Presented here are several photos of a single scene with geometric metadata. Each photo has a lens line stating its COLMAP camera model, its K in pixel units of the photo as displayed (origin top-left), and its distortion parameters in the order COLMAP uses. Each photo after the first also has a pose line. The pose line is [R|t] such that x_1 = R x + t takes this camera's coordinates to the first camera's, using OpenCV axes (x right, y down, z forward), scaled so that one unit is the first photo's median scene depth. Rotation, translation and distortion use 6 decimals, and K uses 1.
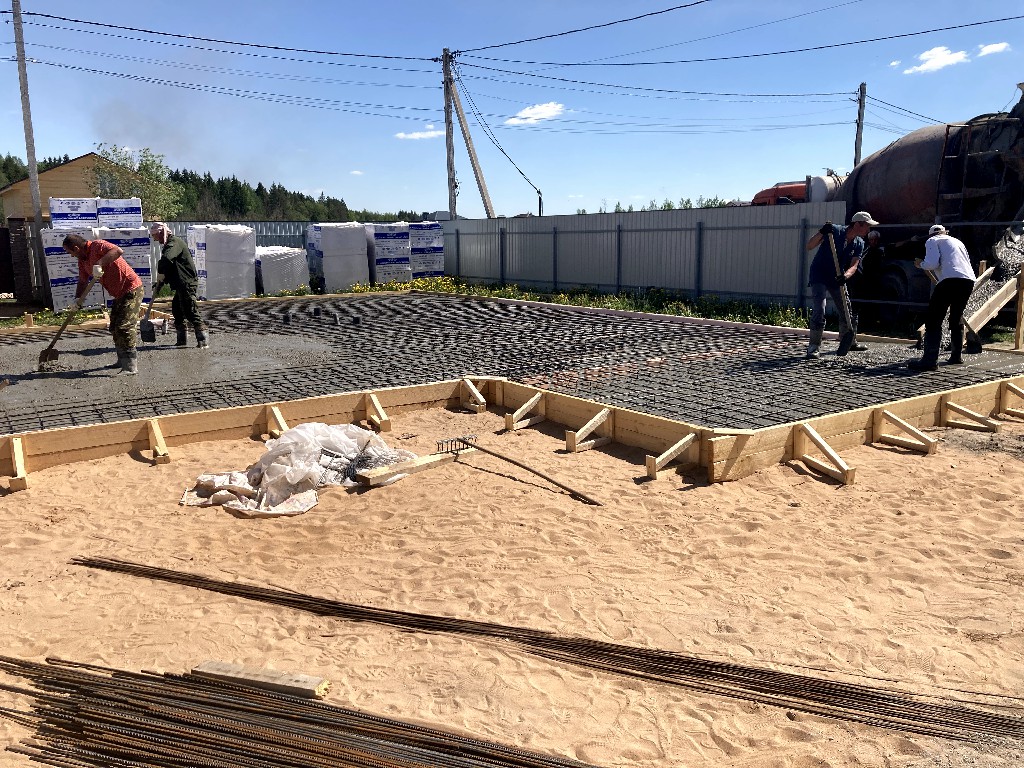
lens RADIAL K [[825.9, 0, 513.9], [0, 825.9, 402.2], [0, 0, 1]] dist [0.007431, -0.003420]
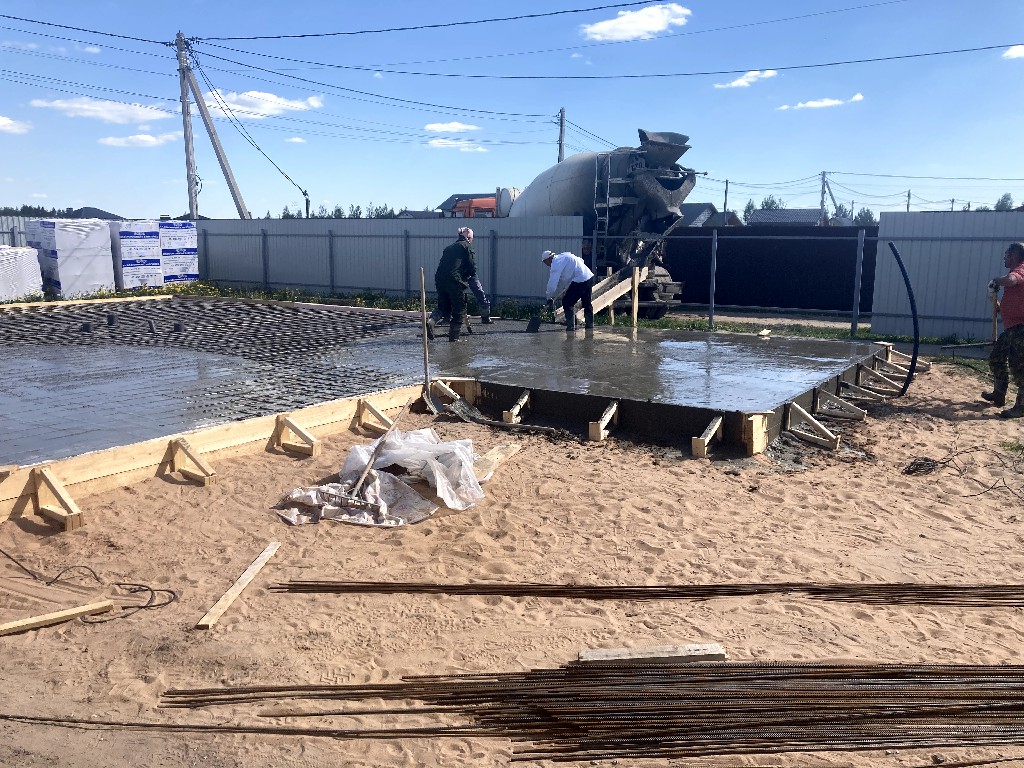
lens RADIAL K [[833.9, 0, 512.0], [0, 833.9, 384.0], [0, 0, 1]] dist [0.034721, -0.008312]
pose [[0.925064, -0.043833, 0.377273, -0.128791], [0.055357, 0.998271, -0.019750, 0.000422], [-0.375755, 0.039154, 0.925891, 0.010661]]
